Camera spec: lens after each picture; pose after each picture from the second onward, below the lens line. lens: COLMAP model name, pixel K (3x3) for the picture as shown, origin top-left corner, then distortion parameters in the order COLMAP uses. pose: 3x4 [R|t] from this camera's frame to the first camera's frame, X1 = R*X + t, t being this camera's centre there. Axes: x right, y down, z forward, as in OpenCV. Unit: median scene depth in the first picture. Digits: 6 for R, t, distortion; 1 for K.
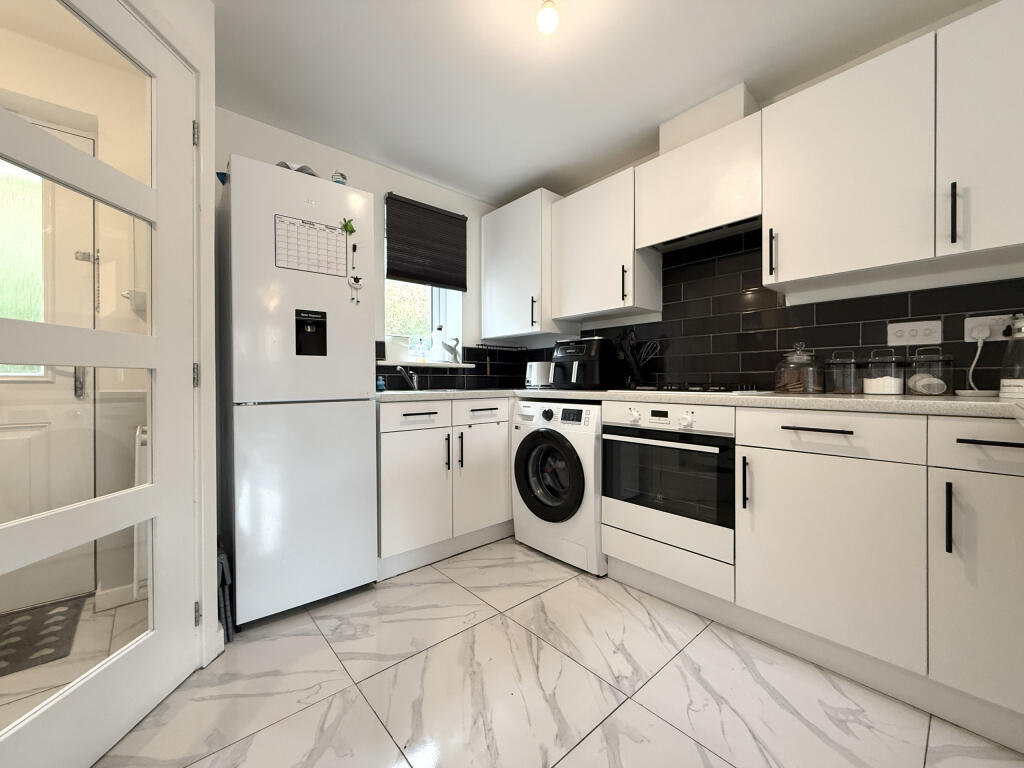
lens RADIAL K [[407.4, 0, 510.0], [0, 407.4, 385.0], [0, 0, 1]] dist [0.001076, 0.000300]
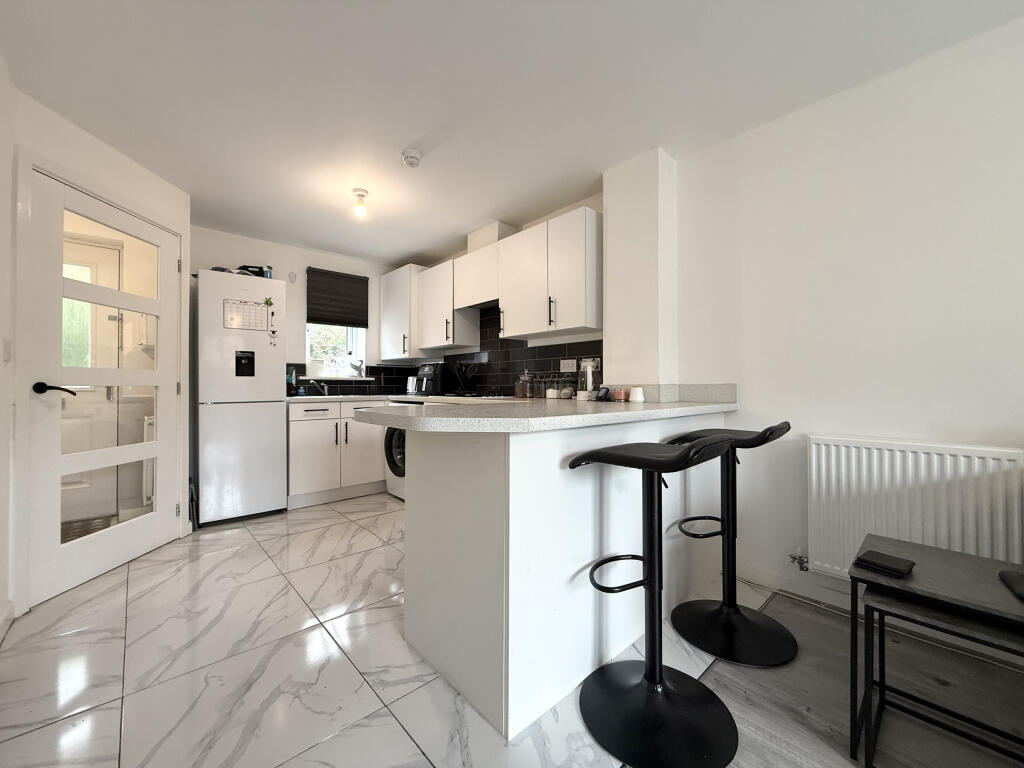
lens RADIAL K [[407.4, 0, 510.0], [0, 407.4, 384.4], [0, 0, 1]] dist [0.001076, 0.000300]
pose [[0.999762, 0.000887, 0.021817, 0.588291], [-0.000599, 0.999912, -0.013219, -0.013645], [-0.021827, 0.013203, 0.999675, -0.748559]]
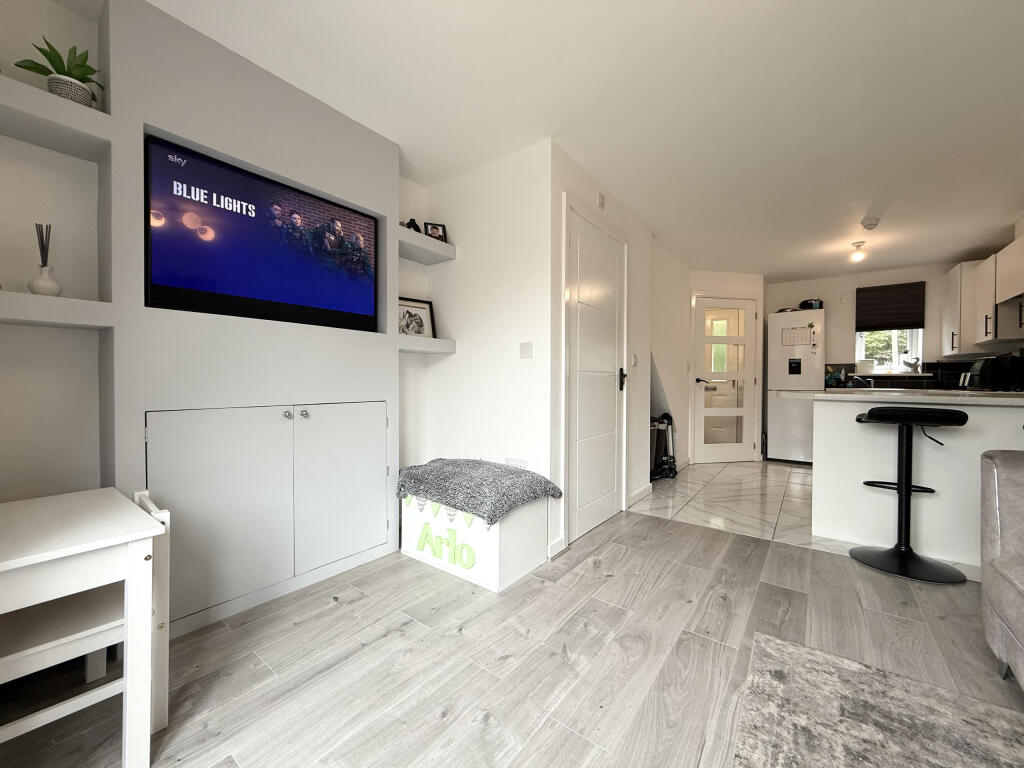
lens RADIAL K [[407.4, 0, 504.3], [0, 407.4, 382.2], [0, 0, 1]] dist [0.001076, 0.000300]
pose [[0.201099, 0.008142, -0.979537, 1.786603], [-0.015790, 0.999862, 0.005069, 0.000419], [0.979444, 0.014447, 0.201200, -1.470504]]
